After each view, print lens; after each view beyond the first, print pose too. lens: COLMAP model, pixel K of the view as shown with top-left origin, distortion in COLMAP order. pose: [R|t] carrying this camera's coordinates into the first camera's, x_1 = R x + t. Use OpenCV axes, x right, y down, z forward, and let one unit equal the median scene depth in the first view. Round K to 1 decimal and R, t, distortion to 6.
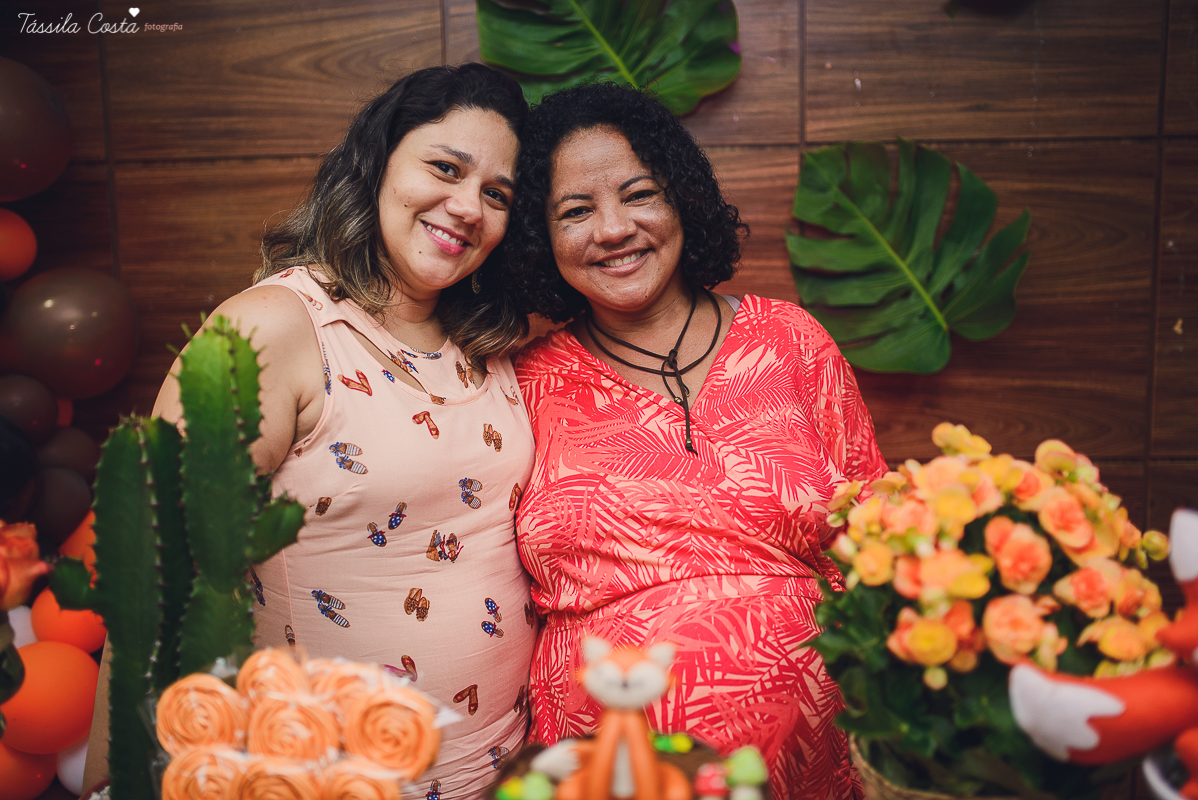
lens RADIAL K [[1214.4, 0, 581.4], [0, 1214.4, 397.0], [0, 0, 1]] dist [-0.121908, 0.270278]
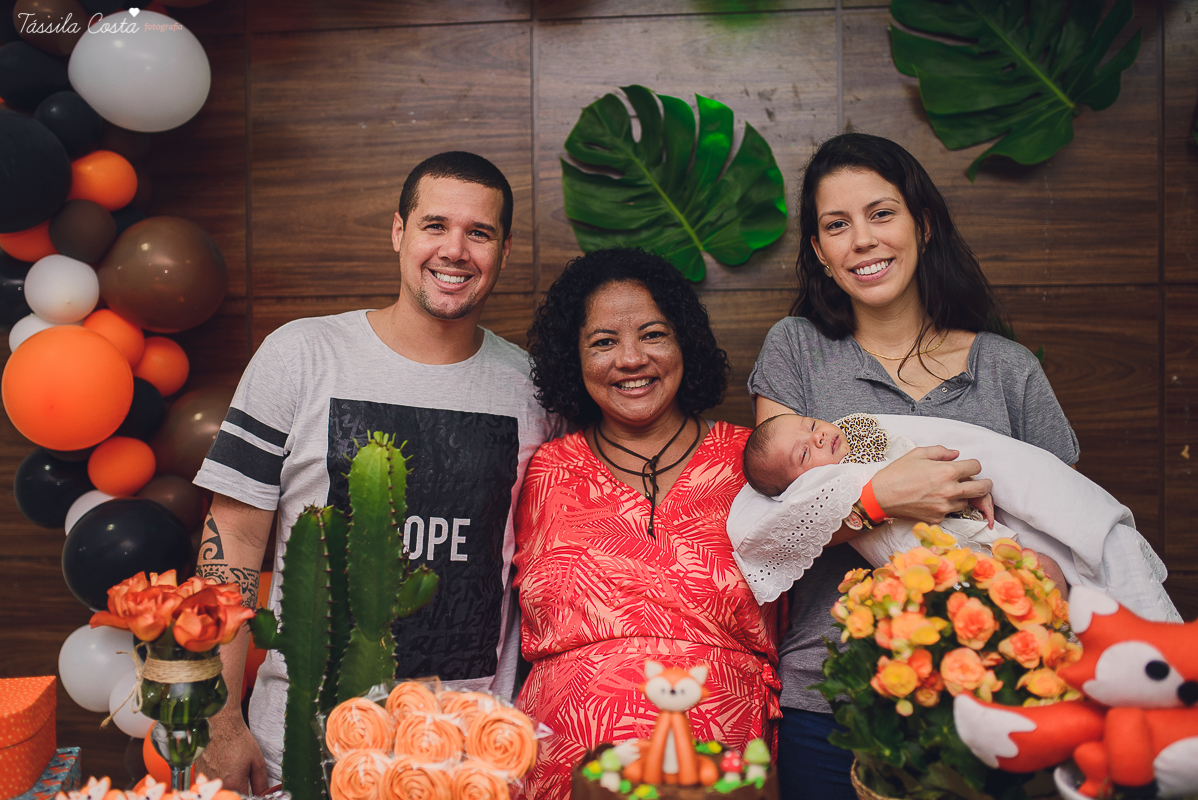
lens RADIAL K [[1214.4, 0, 581.4], [0, 1214.4, 397.0], [0, 0, 1]] dist [-0.121908, 0.270278]
pose [[0.998362, 0.013871, -0.055498, 0.001441], [-0.019158, 0.995206, -0.095906, 0.018941], [0.053901, 0.096813, 0.993842, -0.342110]]
